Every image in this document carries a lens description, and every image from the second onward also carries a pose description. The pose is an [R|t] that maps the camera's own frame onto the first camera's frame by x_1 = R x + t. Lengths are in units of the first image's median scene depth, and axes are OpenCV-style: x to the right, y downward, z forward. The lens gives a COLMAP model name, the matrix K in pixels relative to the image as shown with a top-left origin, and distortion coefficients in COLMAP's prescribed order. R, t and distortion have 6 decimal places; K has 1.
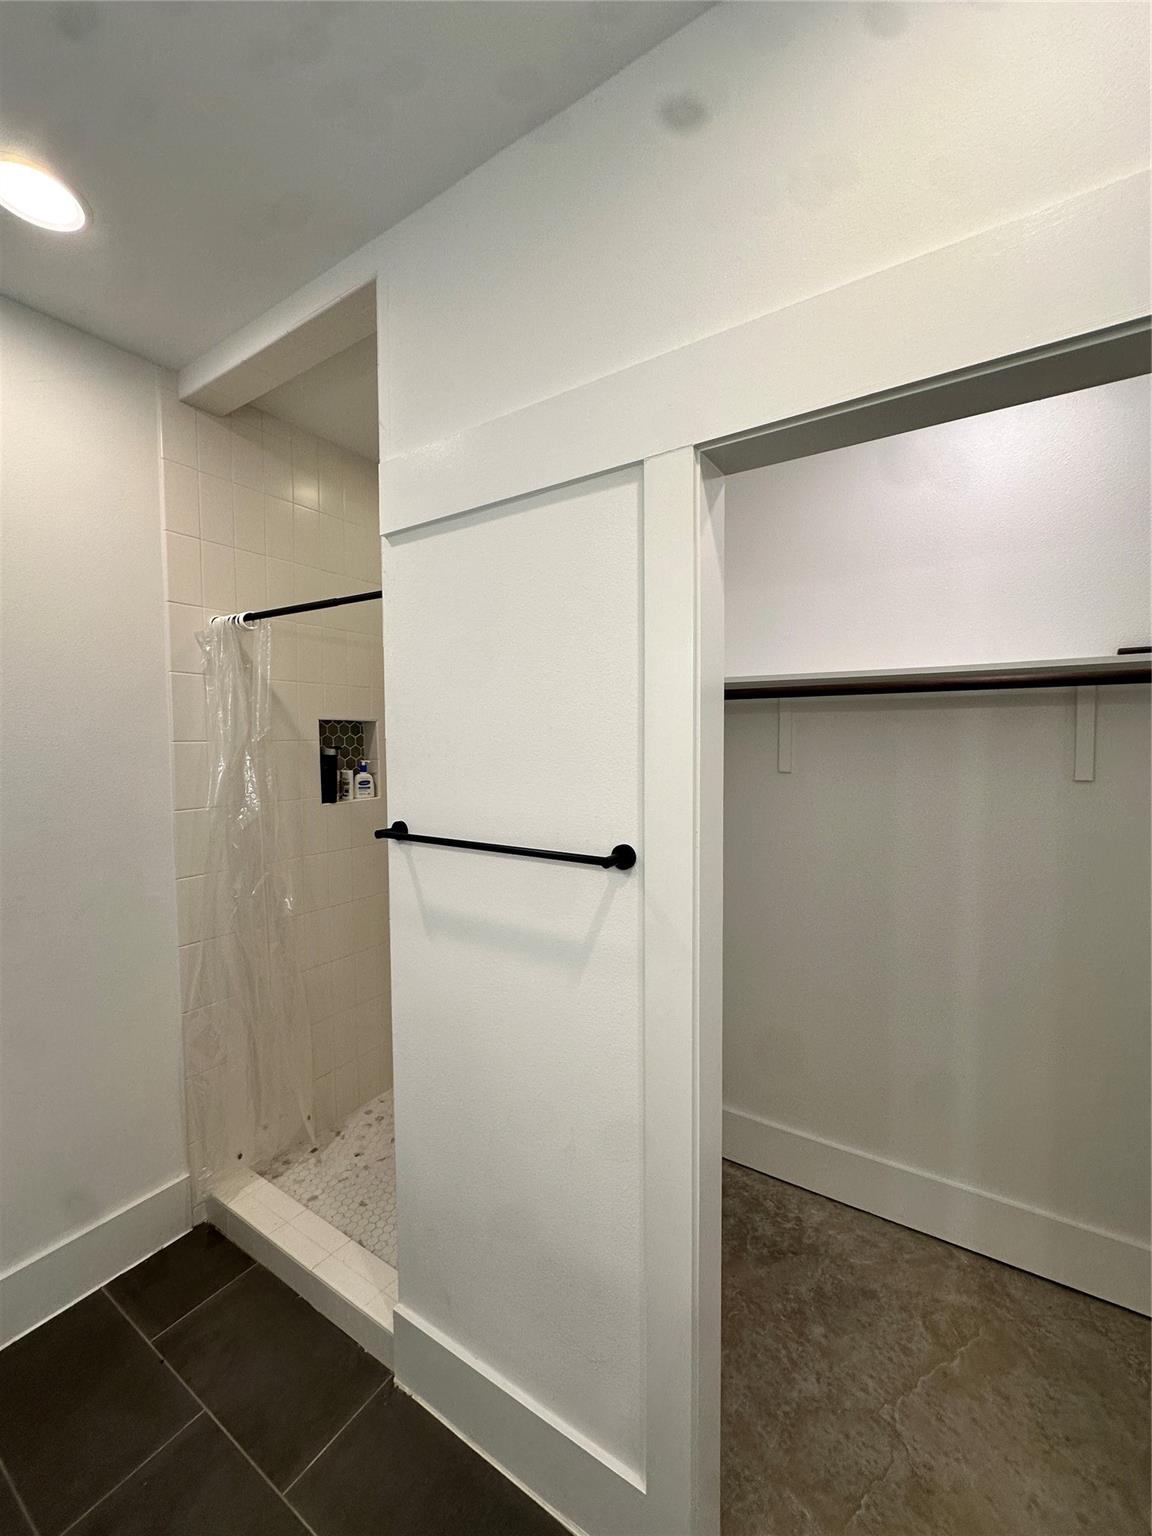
lens RADIAL K [[612.0, 0, 576.3], [0, 612.0, 757.3], [0, 0, 1]] dist [-0.003639, -0.000288]
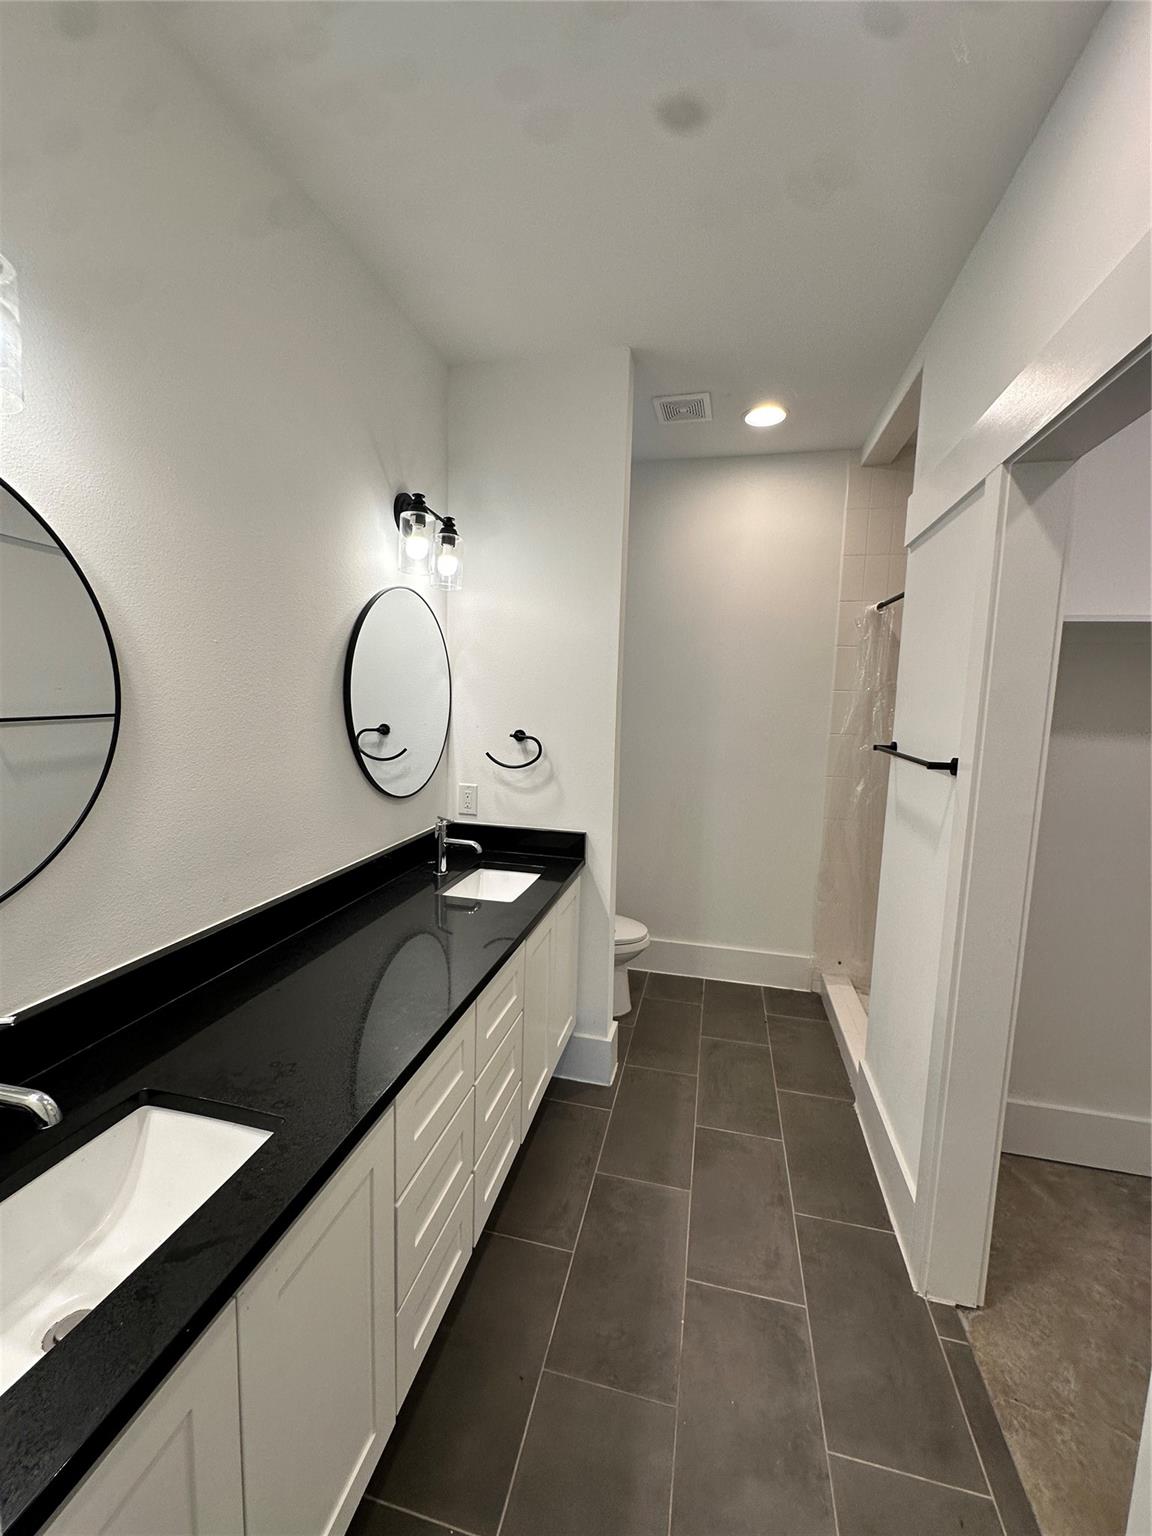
lens RADIAL K [[612.0, 0, 577.3], [0, 612.0, 765.0], [0, 0, 1]] dist [-0.003639, -0.000288]
pose [[0.342017, 0.128758, -0.930831, 0.720293], [-0.074422, 0.991168, 0.109759, 0.048498], [0.936742, 0.031735, 0.348579, -0.208256]]
